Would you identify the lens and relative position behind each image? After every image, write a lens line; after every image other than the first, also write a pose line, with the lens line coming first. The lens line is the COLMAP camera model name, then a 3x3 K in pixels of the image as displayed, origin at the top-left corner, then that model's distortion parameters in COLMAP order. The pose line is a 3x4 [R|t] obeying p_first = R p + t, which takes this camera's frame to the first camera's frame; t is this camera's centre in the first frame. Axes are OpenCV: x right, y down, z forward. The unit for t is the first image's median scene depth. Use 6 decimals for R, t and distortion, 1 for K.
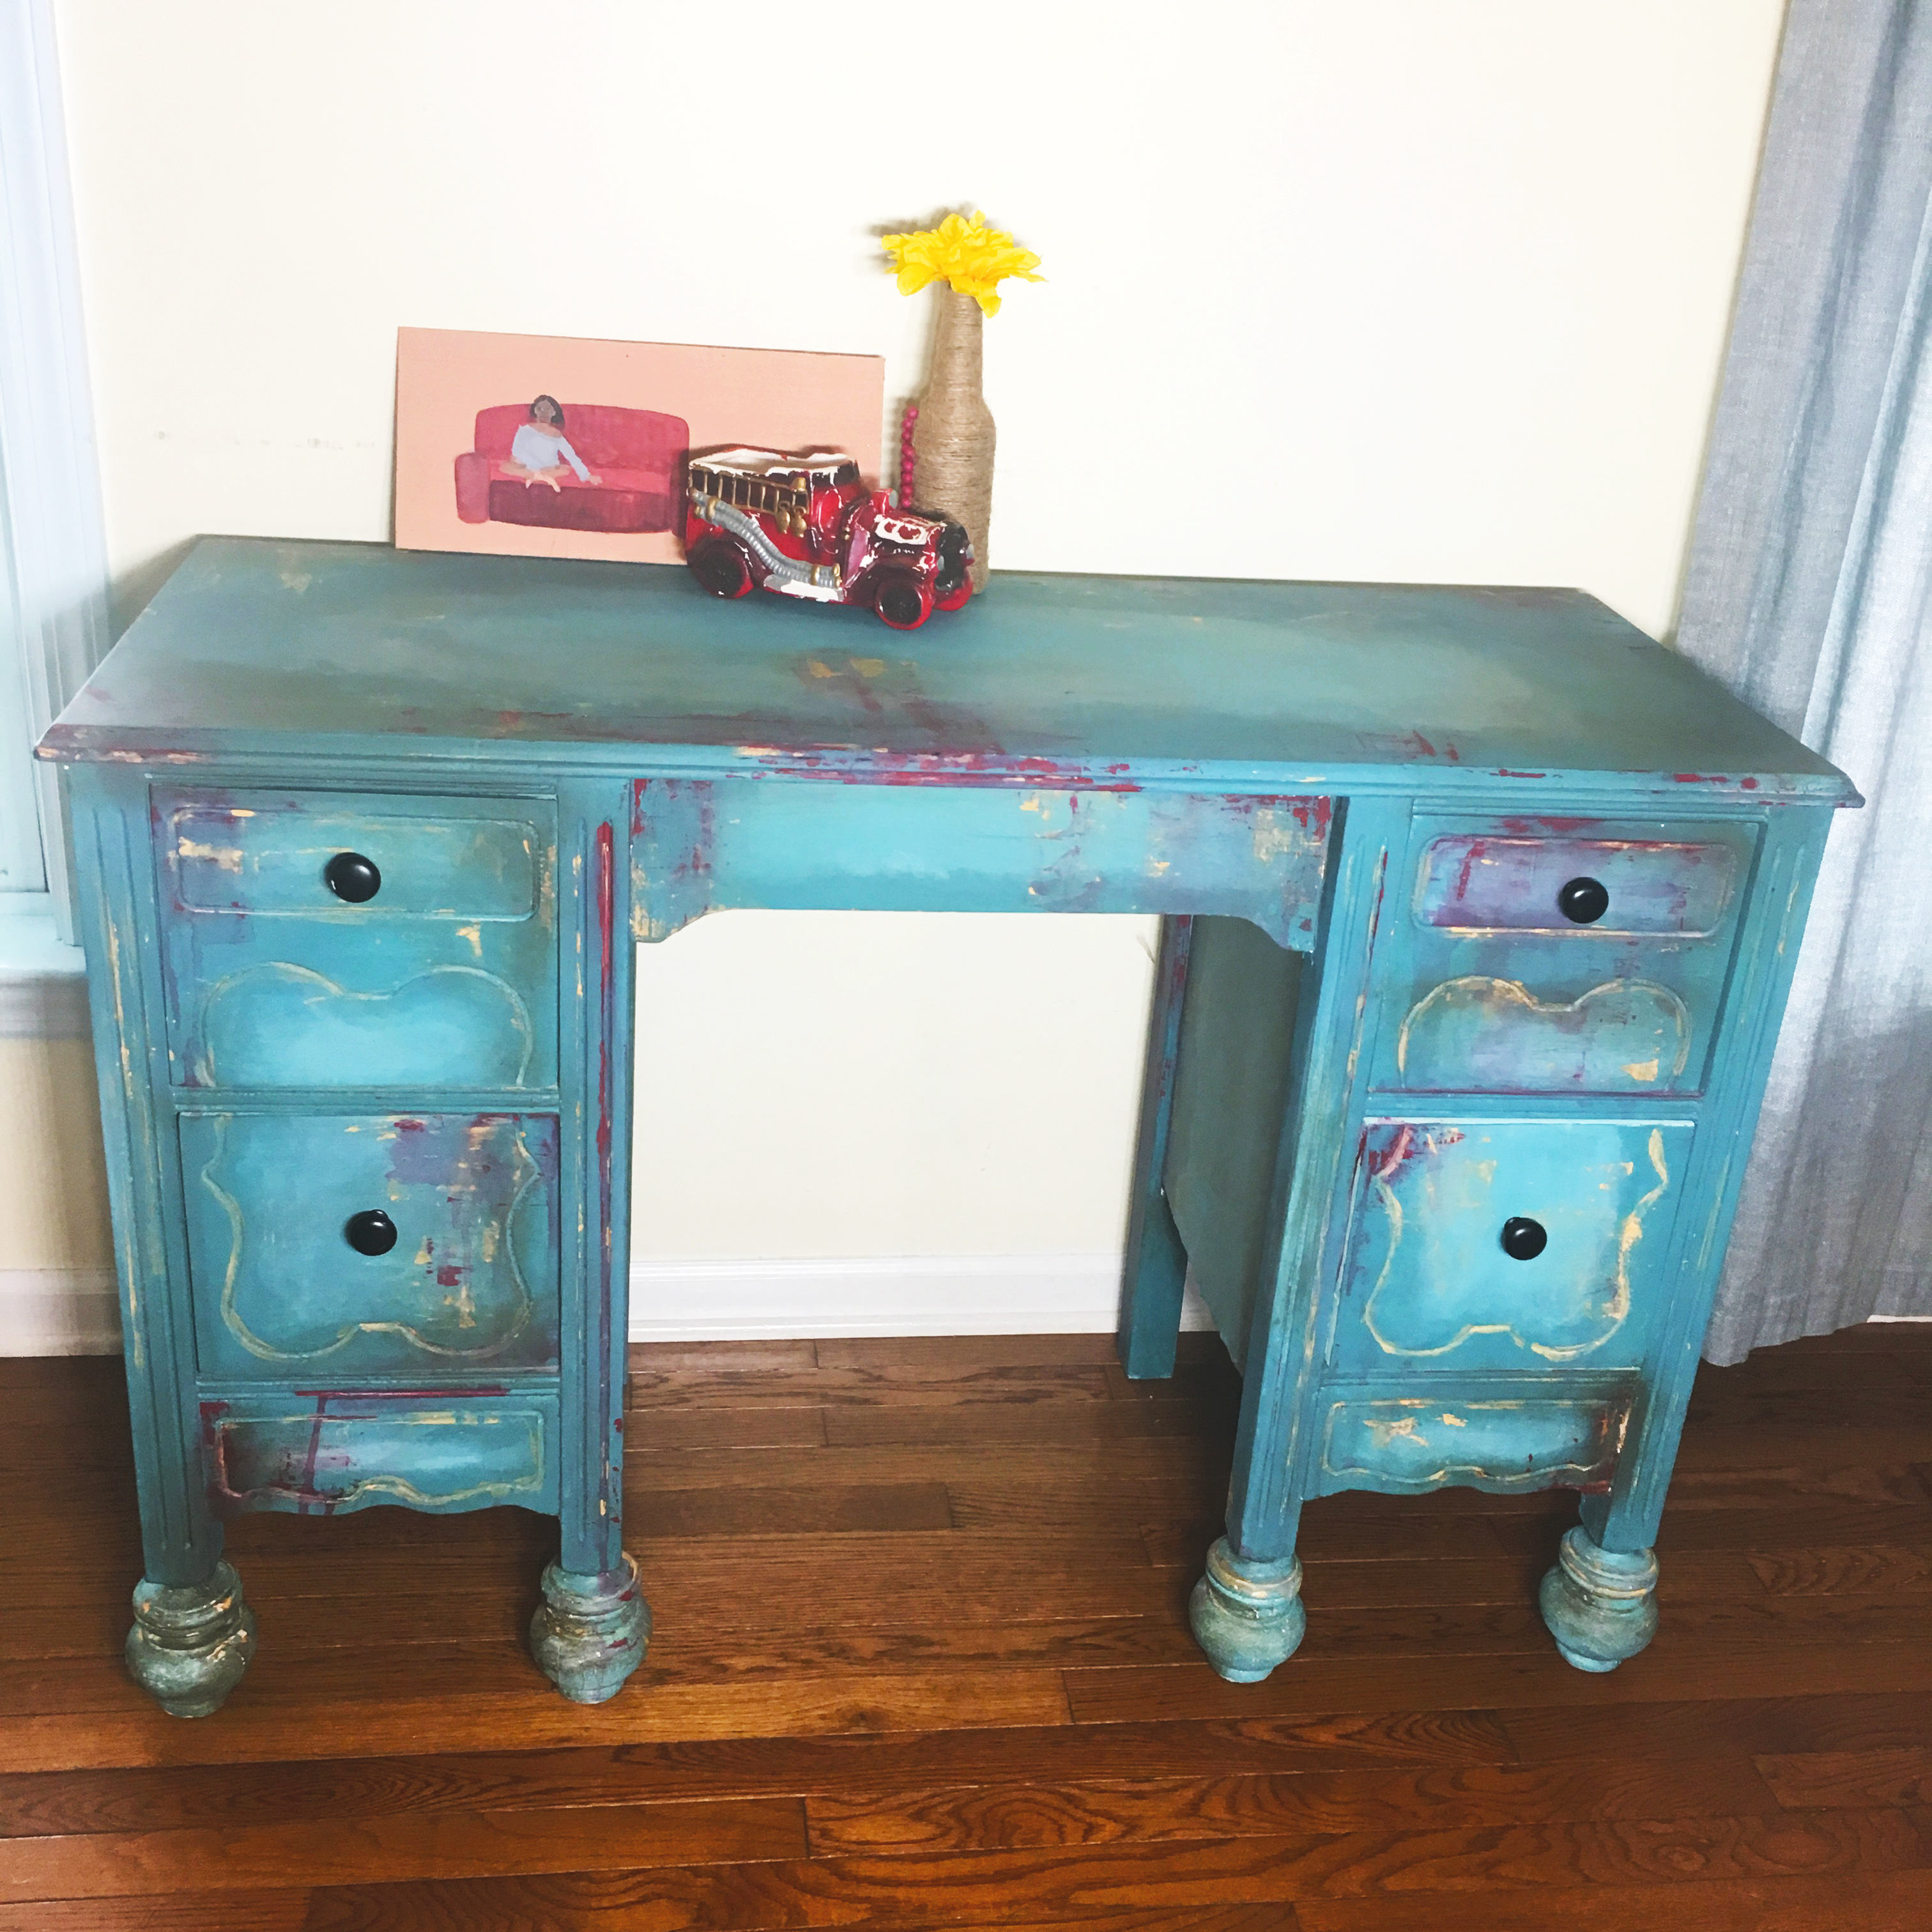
lens RADIAL K [[2214.8, 0, 966.0], [0, 2214.8, 966.0], [0, 0, 1]] dist [0.068561, -0.048404]
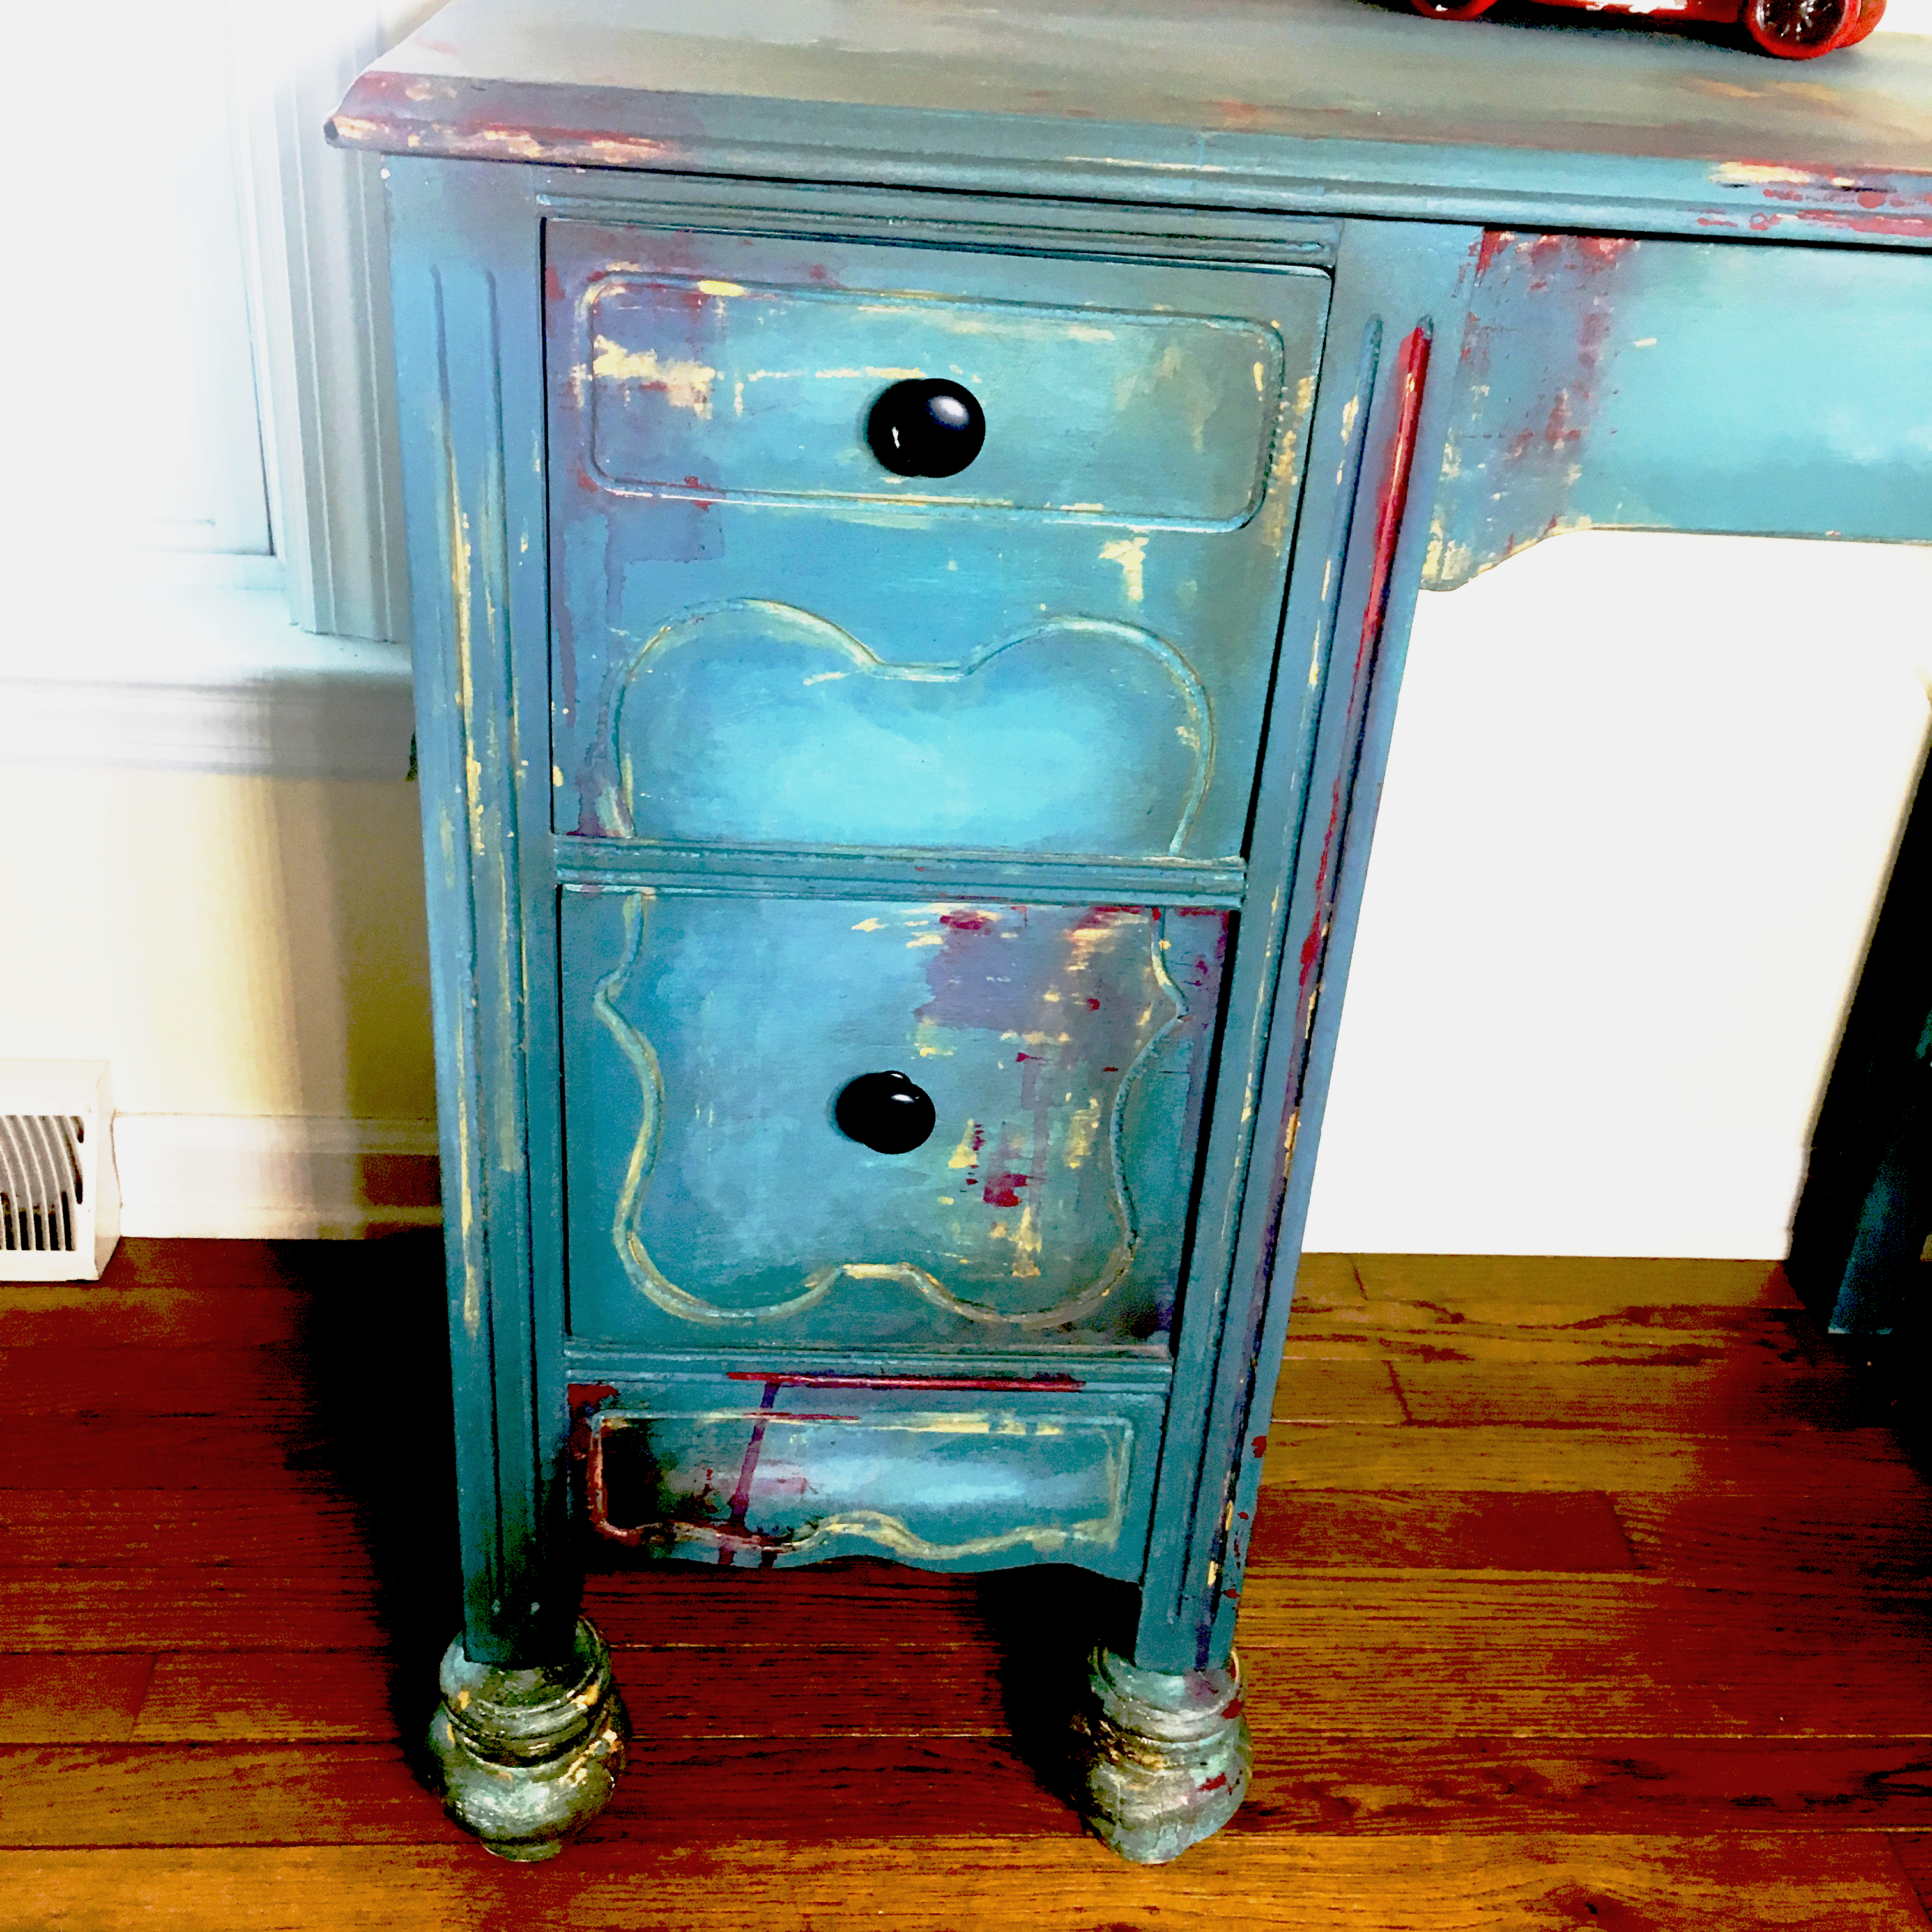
lens RADIAL K [[2214.8, 0, 966.0], [0, 2214.8, 966.0], [0, 0, 1]] dist [0.068561, -0.048404]
pose [[0.997971, 0.031078, -0.055564, -0.213620], [-0.026469, 0.996294, 0.081833, 0.036833], [0.057902, -0.080197, 0.995096, 0.444194]]
